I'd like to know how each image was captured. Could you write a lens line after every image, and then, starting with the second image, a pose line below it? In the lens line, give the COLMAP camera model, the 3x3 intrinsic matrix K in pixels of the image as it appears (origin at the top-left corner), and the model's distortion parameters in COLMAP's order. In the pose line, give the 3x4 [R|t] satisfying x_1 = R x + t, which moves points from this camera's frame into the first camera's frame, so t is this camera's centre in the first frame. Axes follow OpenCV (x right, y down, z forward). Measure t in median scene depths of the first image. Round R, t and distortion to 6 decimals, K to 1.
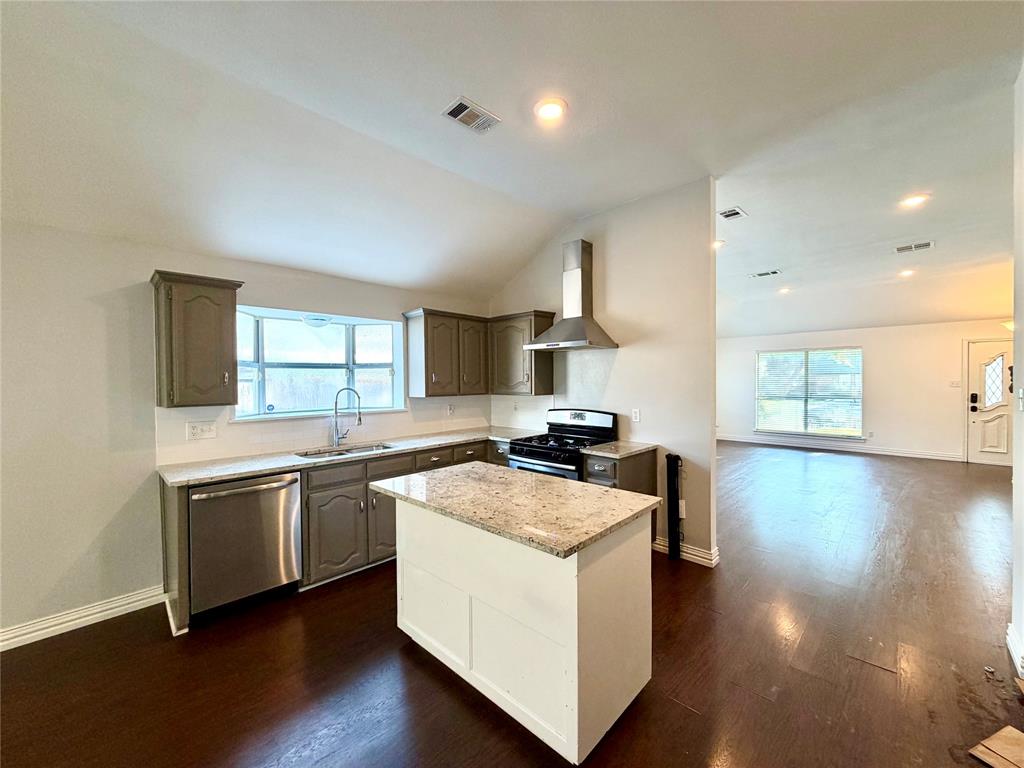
lens RADIAL K [[409.0, 0, 510.6], [0, 409.0, 383.6], [0, 0, 1]] dist [0.000773, -0.000141]
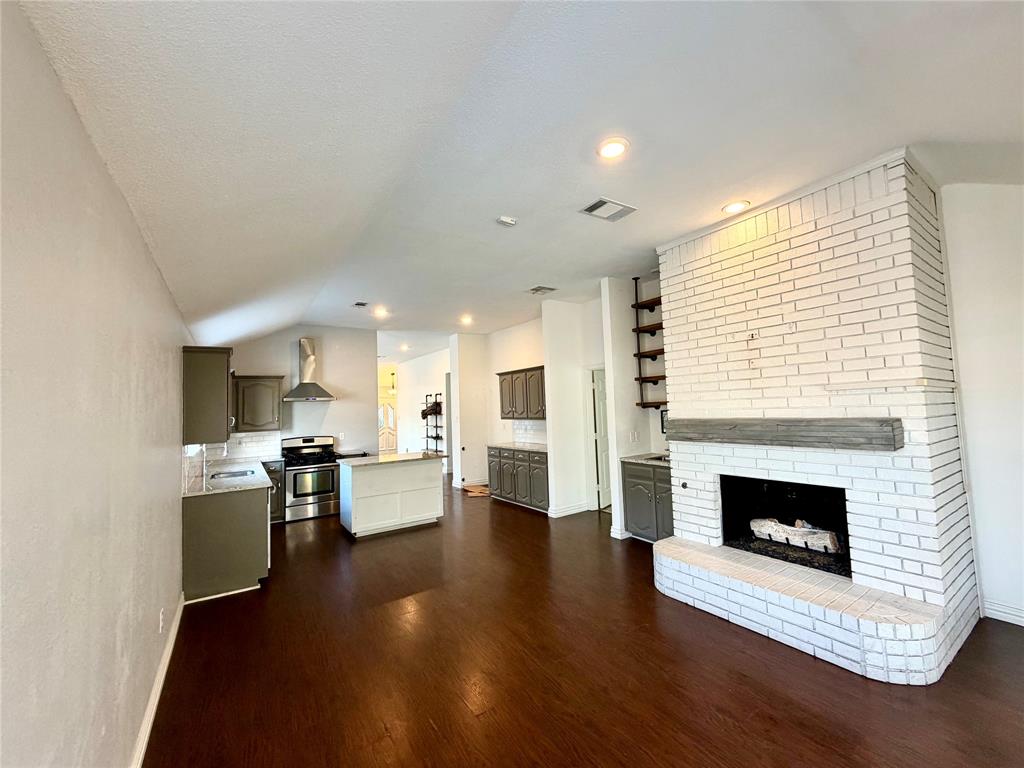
lens RADIAL K [[409.0, 0, 510.6], [0, 409.0, 383.6], [0, 0, 1]] dist [0.000773, -0.000141]
pose [[0.212919, 0.061193, 0.975152, -2.387811], [0.041481, 0.996571, -0.071595, 0.001500], [-0.976189, 0.055694, 0.209651, -0.322331]]
